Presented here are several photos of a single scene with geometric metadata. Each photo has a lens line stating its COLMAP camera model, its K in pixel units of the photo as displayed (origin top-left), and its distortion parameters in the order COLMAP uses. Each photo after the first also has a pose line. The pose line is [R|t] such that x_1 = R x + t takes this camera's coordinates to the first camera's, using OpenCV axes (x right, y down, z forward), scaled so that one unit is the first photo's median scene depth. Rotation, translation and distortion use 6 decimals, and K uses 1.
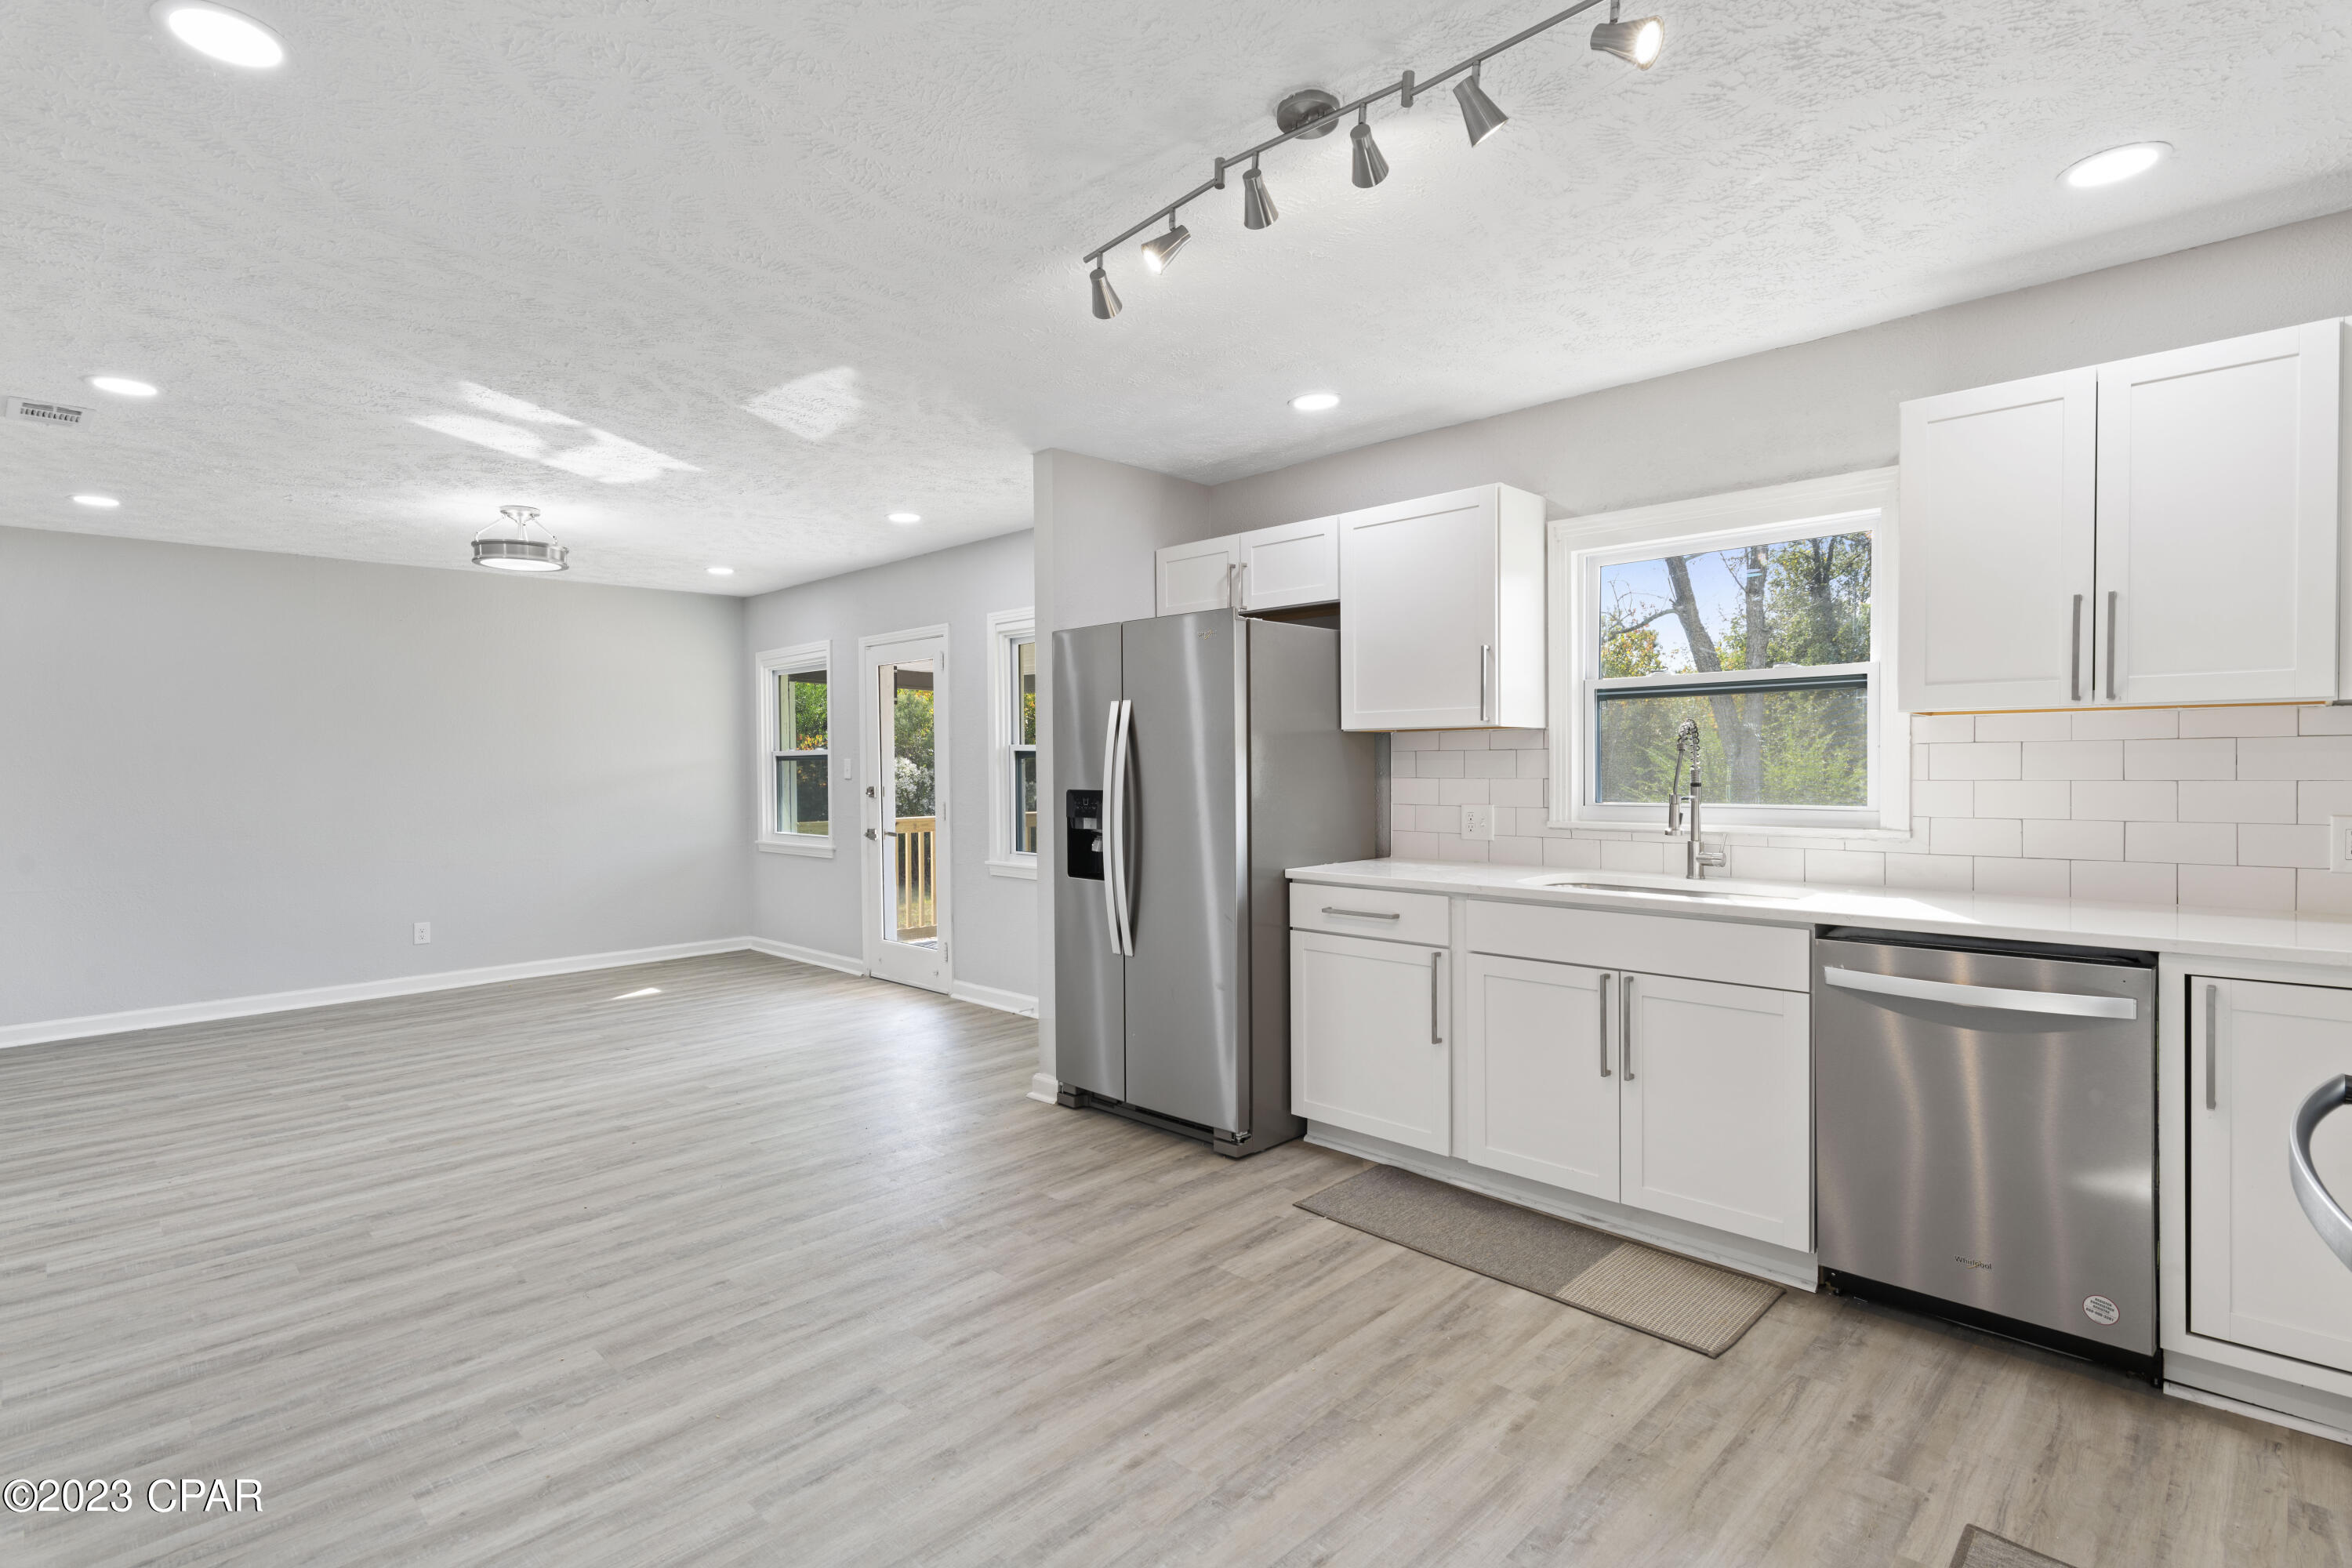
lens RADIAL K [[1147.6, 0, 1230.9], [0, 1147.6, 768.2], [0, 0, 1]] dist [-0.000580, 0.001595]
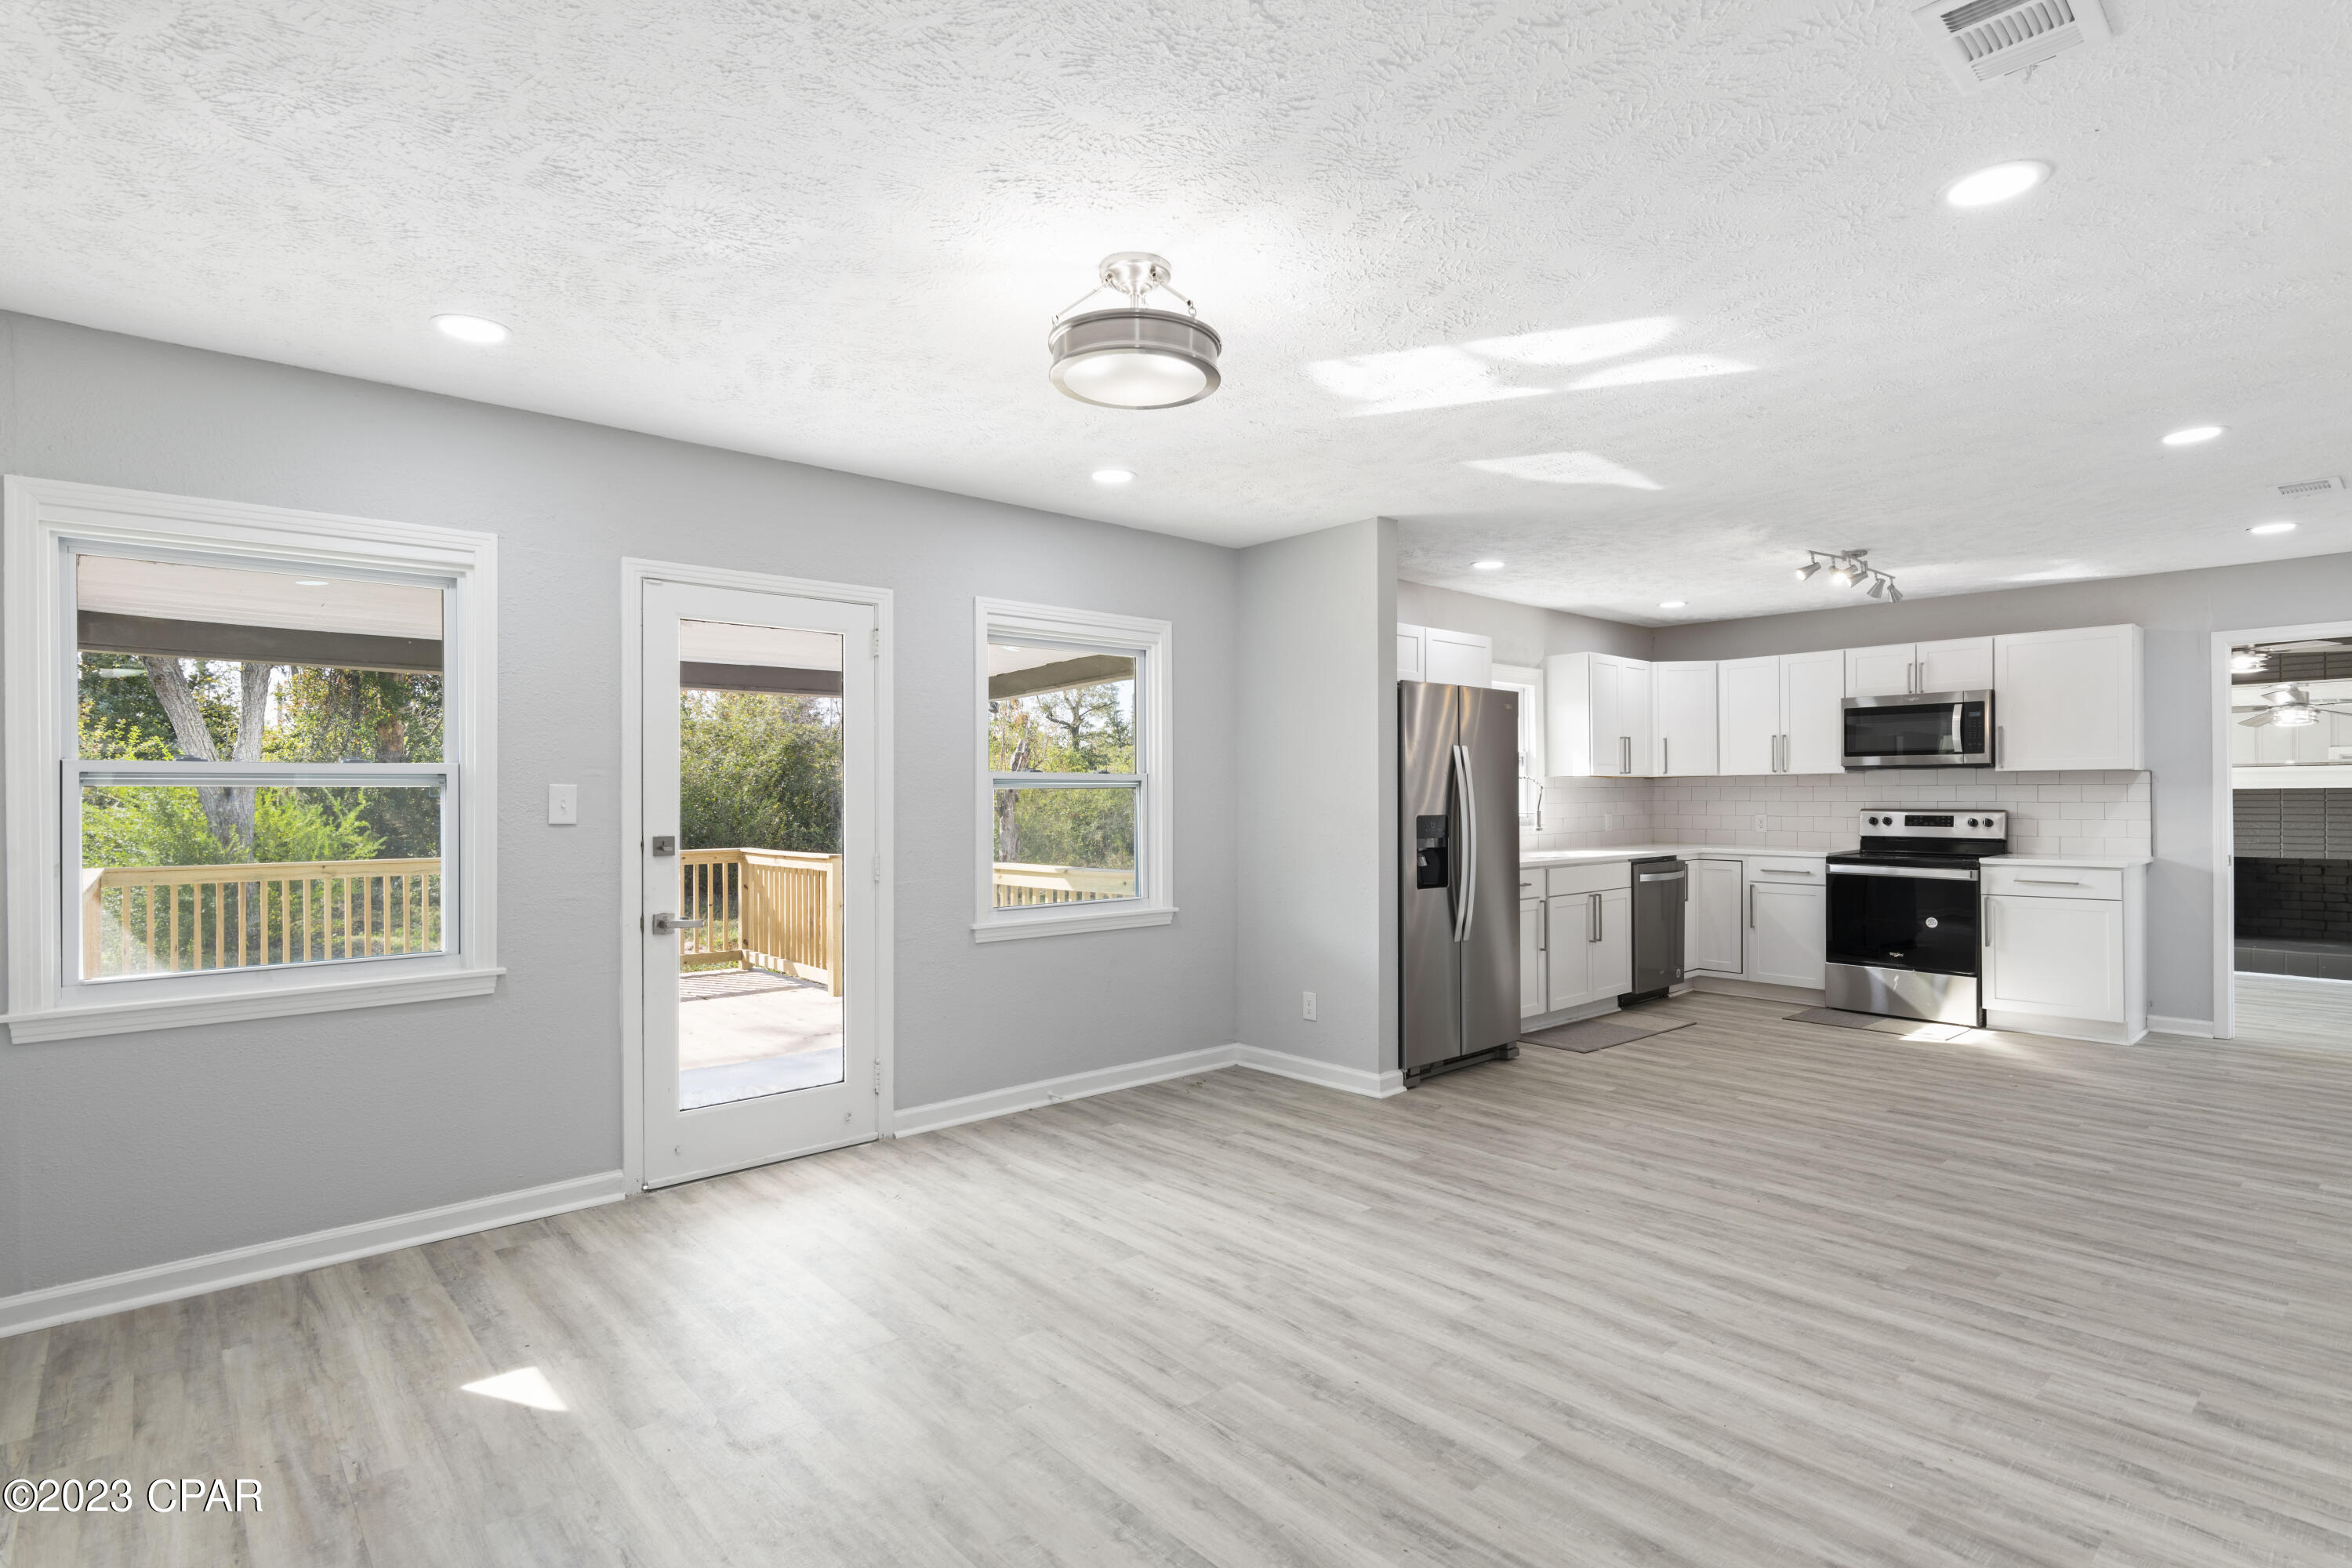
lens RADIAL K [[1147.6, 0, 1135.0], [0, 1147.6, 783.6], [0, 0, 1]] dist [-0.000580, 0.001595]
pose [[0.107001, 0.018207, 0.994092, -1.762948], [0.009500, 0.999768, -0.019334, 0.006591], [-0.994214, 0.011513, 0.106803, 1.513897]]
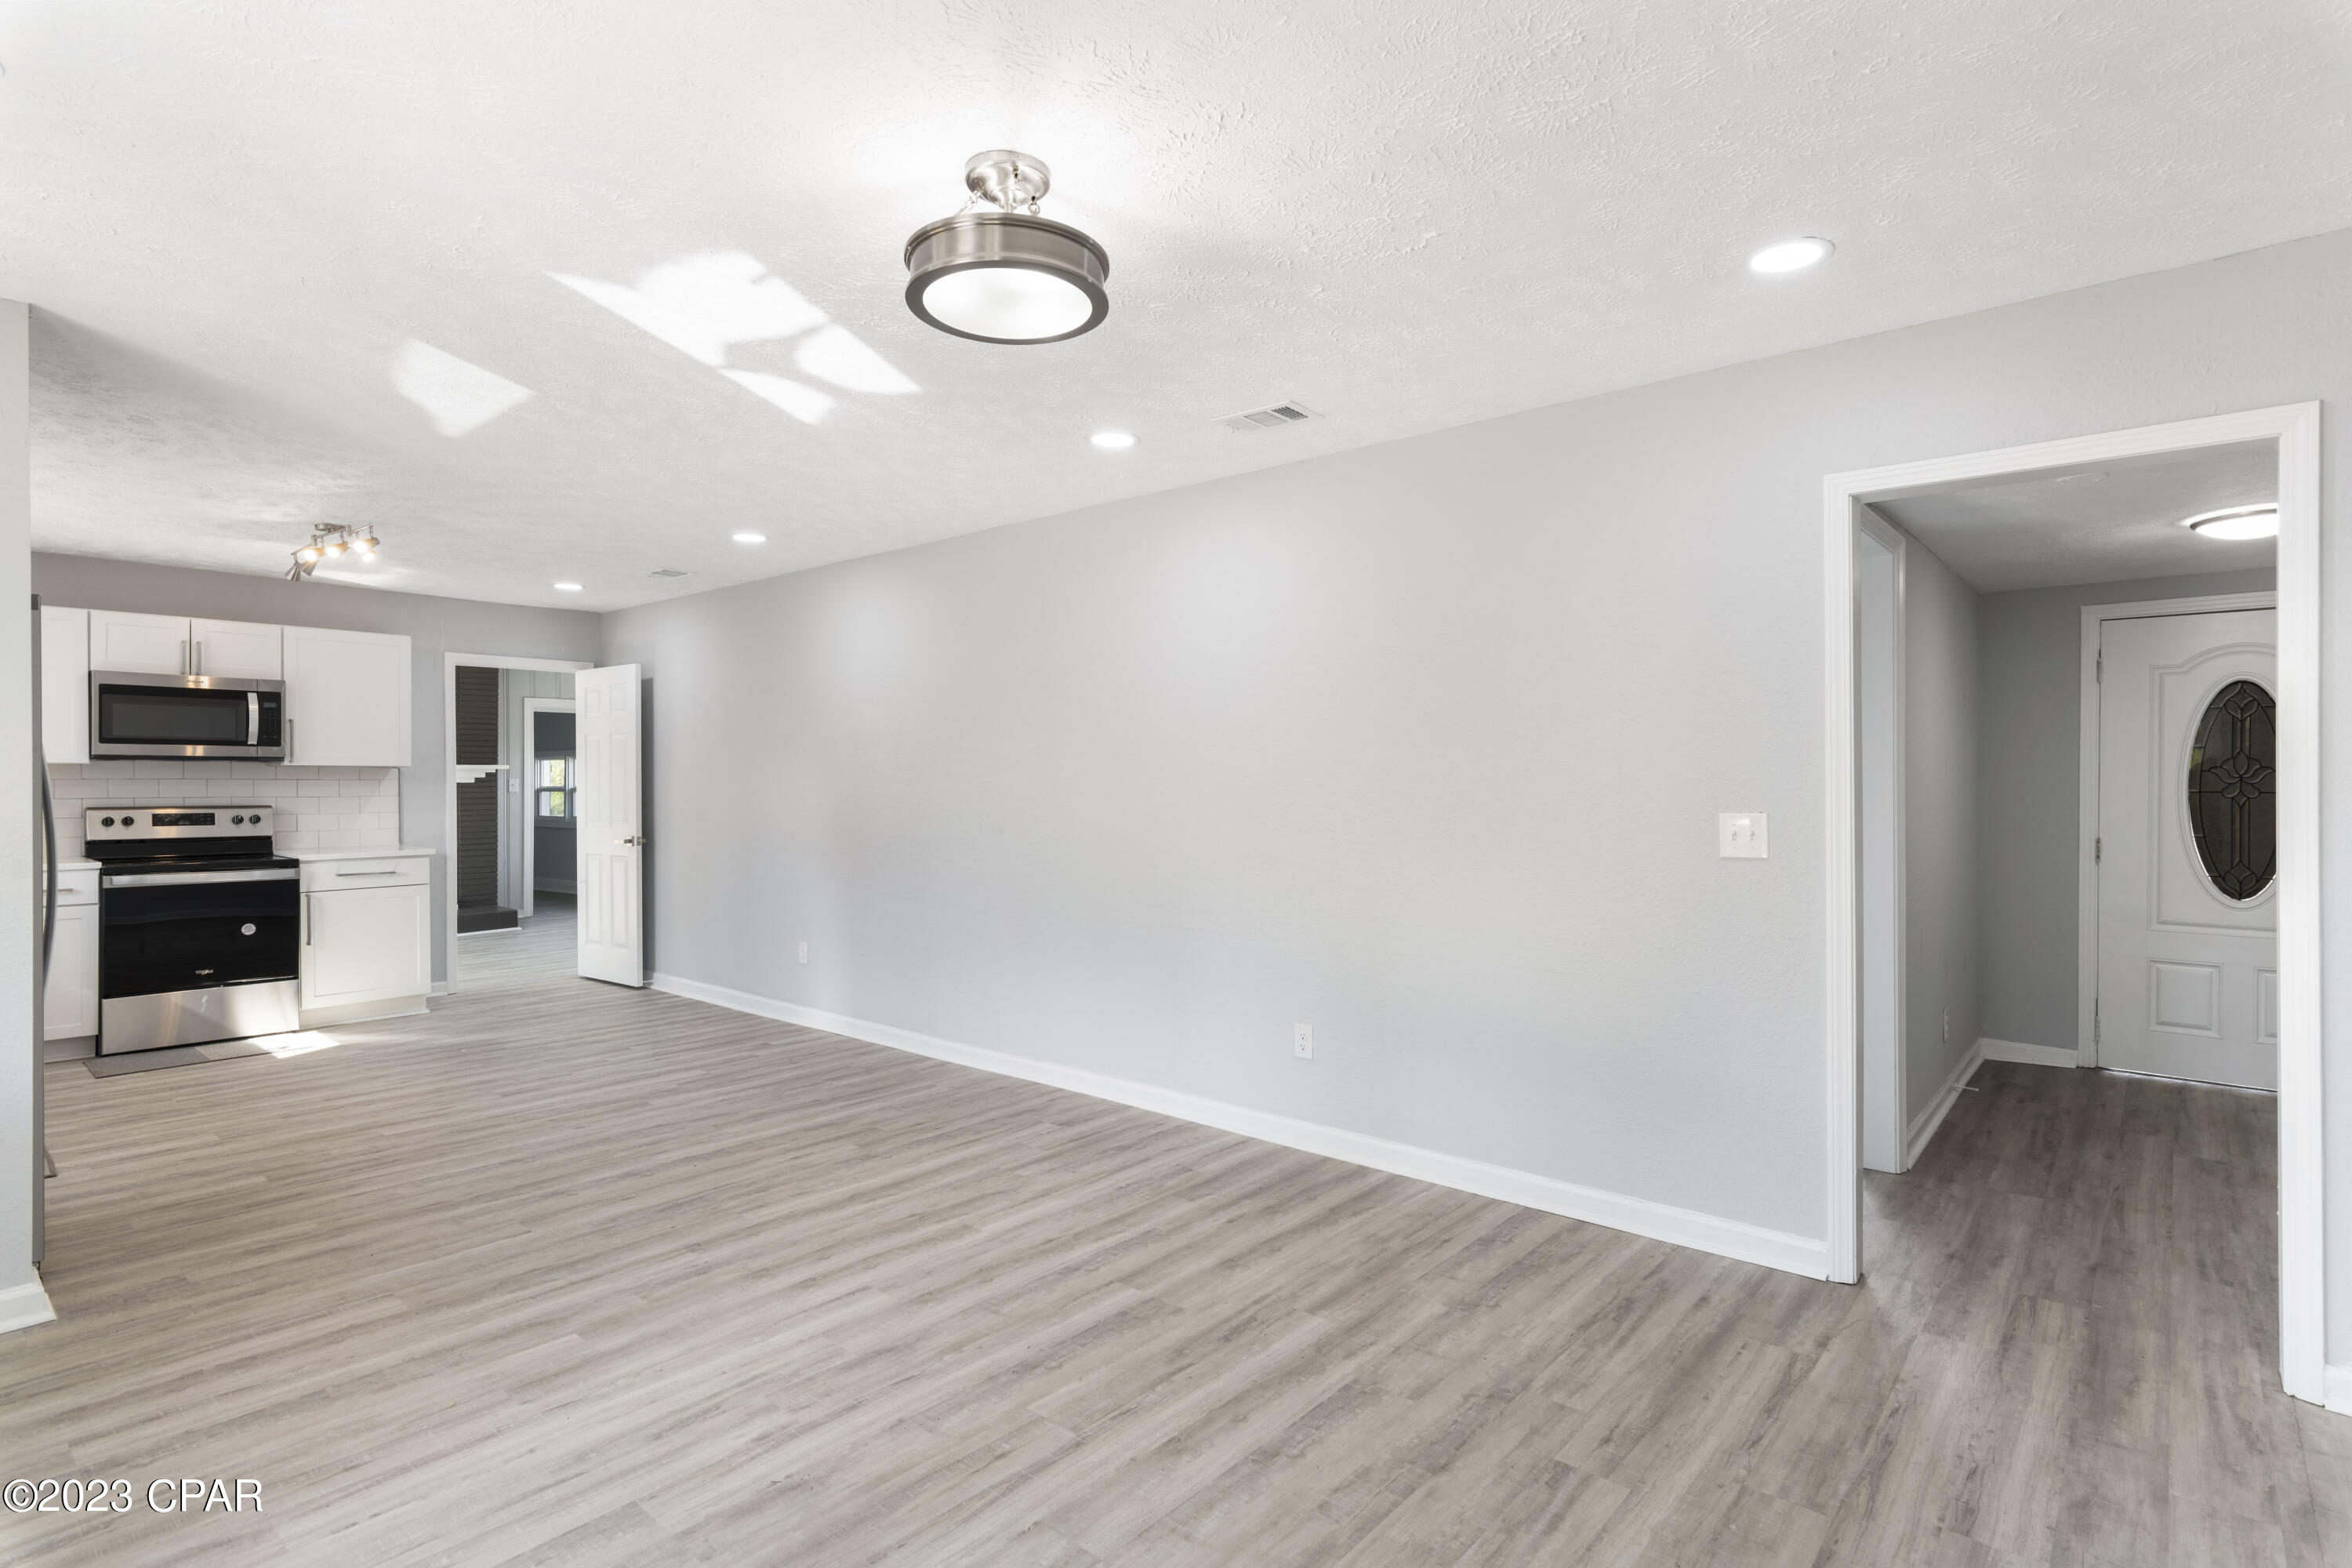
lens RADIAL K [[1147.6, 0, 1220.6], [0, 1147.6, 782.1], [0, 0, 1]] dist [-0.000580, 0.001595]
pose [[-0.997848, 0.009911, -0.064812, -1.058273], [0.009557, 0.999938, 0.005775, -0.007771], [0.064865, 0.005143, -0.997881, 2.270474]]
